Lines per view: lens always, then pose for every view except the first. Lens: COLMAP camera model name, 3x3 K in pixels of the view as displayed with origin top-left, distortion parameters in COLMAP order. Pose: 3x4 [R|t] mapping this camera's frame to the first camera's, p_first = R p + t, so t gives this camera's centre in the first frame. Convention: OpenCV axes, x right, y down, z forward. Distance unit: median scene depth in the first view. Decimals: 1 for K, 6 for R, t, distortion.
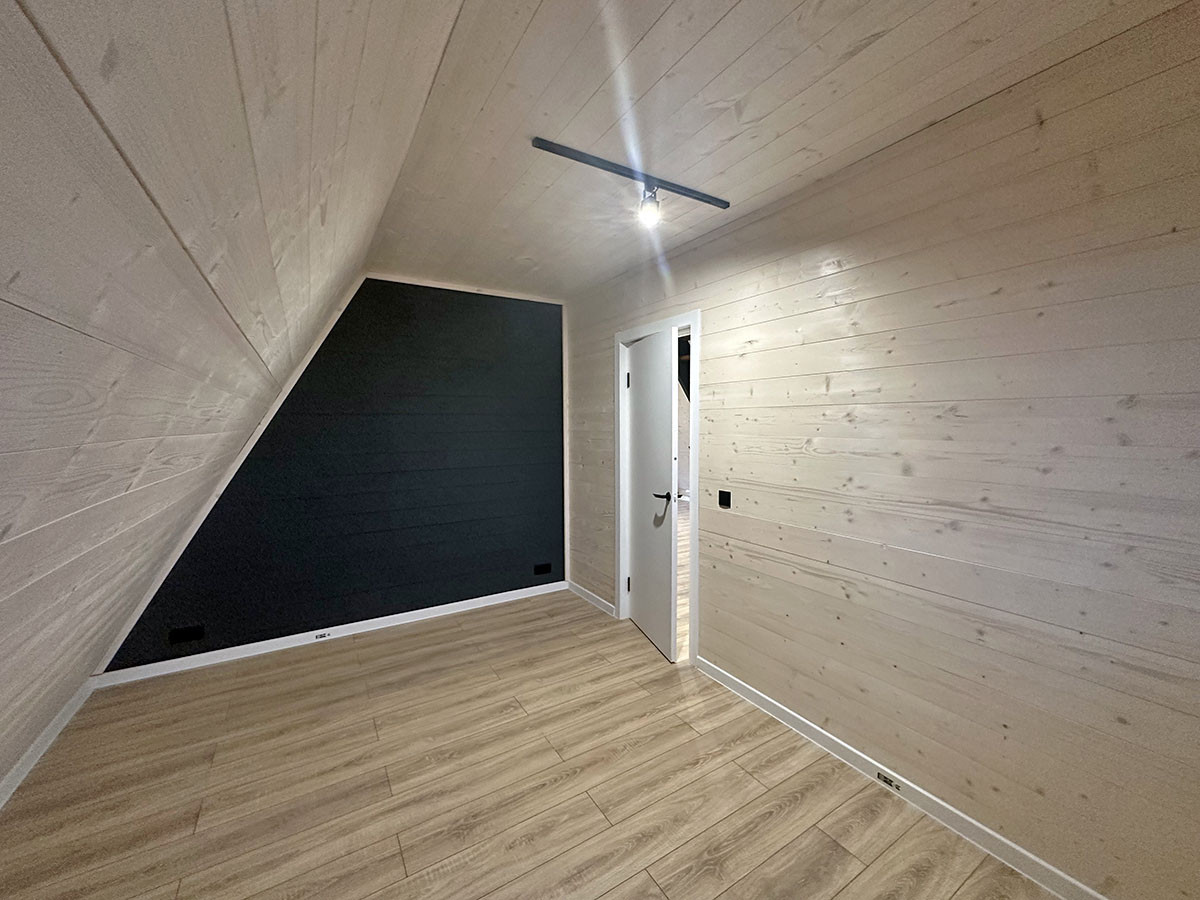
lens RADIAL K [[477.0, 0, 600.4], [0, 477.0, 450.4], [0, 0, 1]] dist [-0.005137, 0.001083]
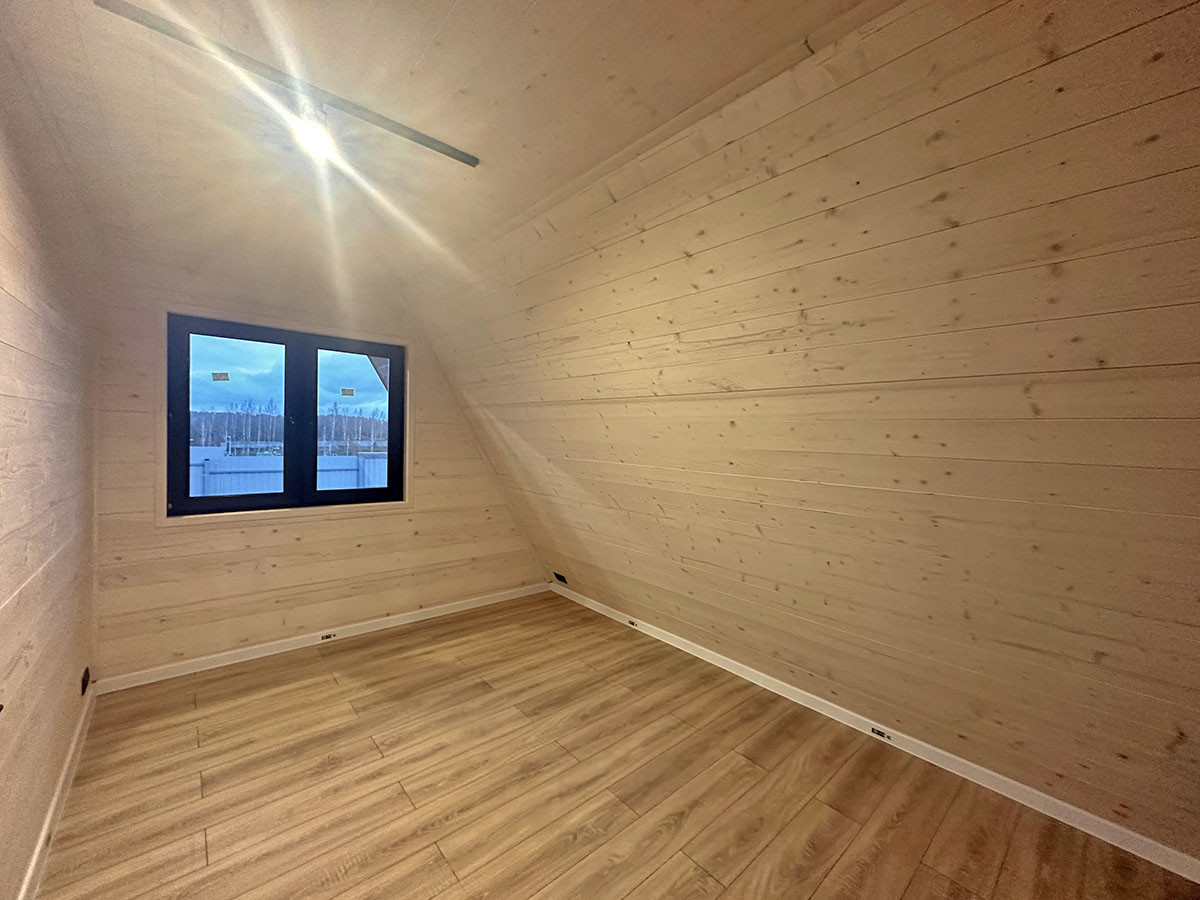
lens RADIAL K [[477.0, 0, 600.7], [0, 477.0, 444.4], [0, 0, 1]] dist [-0.005137, 0.001083]
pose [[-0.986457, -0.022569, -0.162460, -0.228073], [-0.036216, 0.996012, 0.081540, -0.123900], [0.159971, 0.086319, -0.983340, 1.938951]]
